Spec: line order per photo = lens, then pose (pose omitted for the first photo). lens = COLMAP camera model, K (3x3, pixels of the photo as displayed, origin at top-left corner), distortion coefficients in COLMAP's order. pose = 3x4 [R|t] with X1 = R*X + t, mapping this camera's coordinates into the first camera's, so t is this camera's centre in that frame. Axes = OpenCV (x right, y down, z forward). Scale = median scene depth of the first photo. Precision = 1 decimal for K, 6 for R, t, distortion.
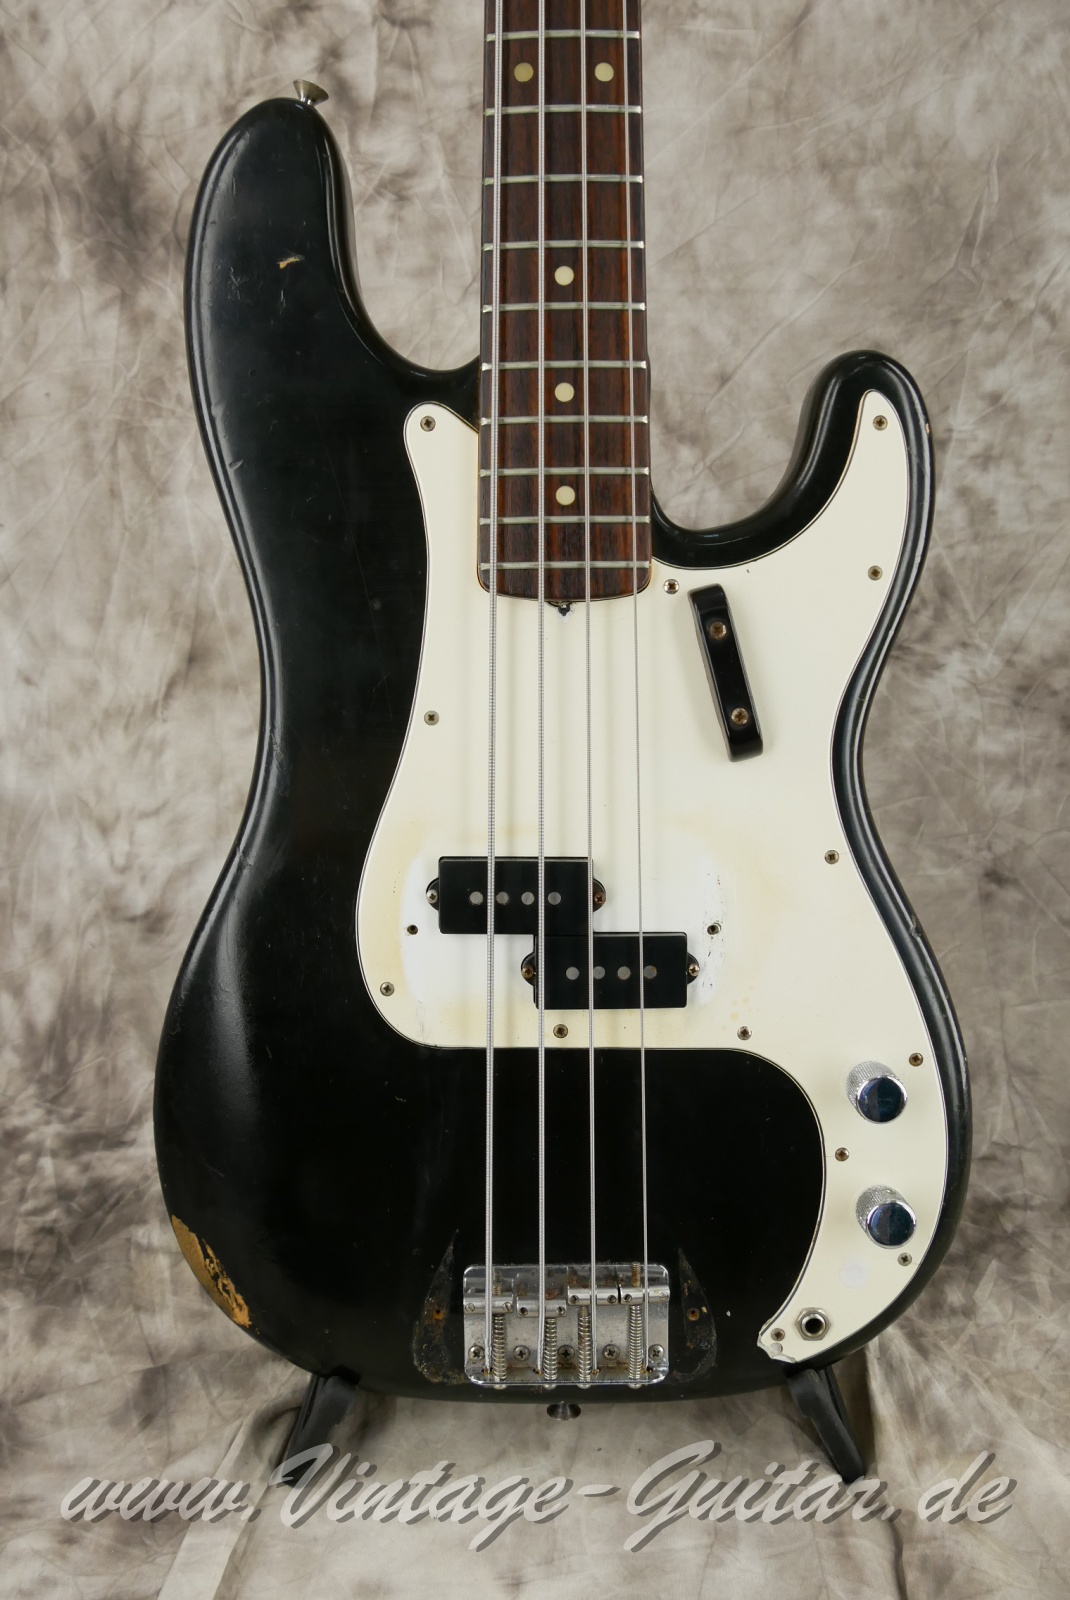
lens RADIAL K [[1300.1, 0, 542.0], [0, 1300.1, 737.6], [0, 0, 1]] dist [-0.017606, 0.004836]
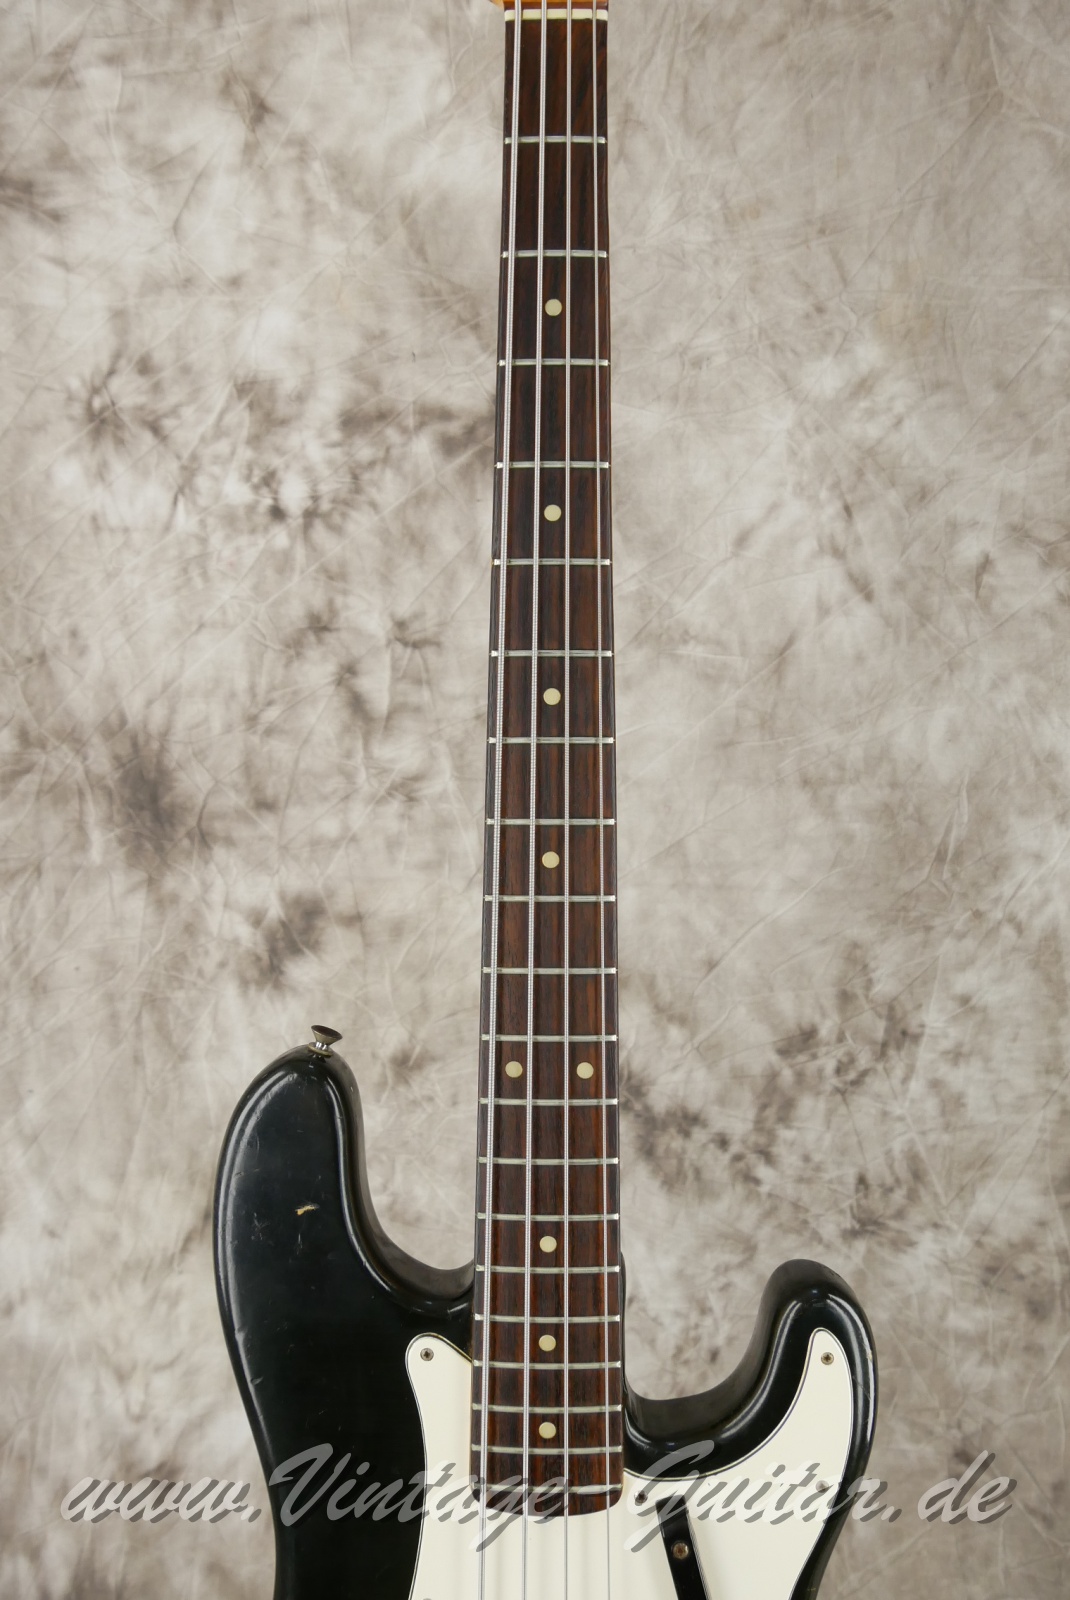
lens RADIAL K [[1328.4, 0, 545.4], [0, 1328.4, 761.6], [0, 0, 1]] dist [-0.035688, 0.042933]
pose [[0.999909, 0.011464, -0.007089, 0.010091], [-0.011777, 0.998879, -0.045853, -0.401923], [0.006556, 0.045933, 0.998923, -0.097560]]
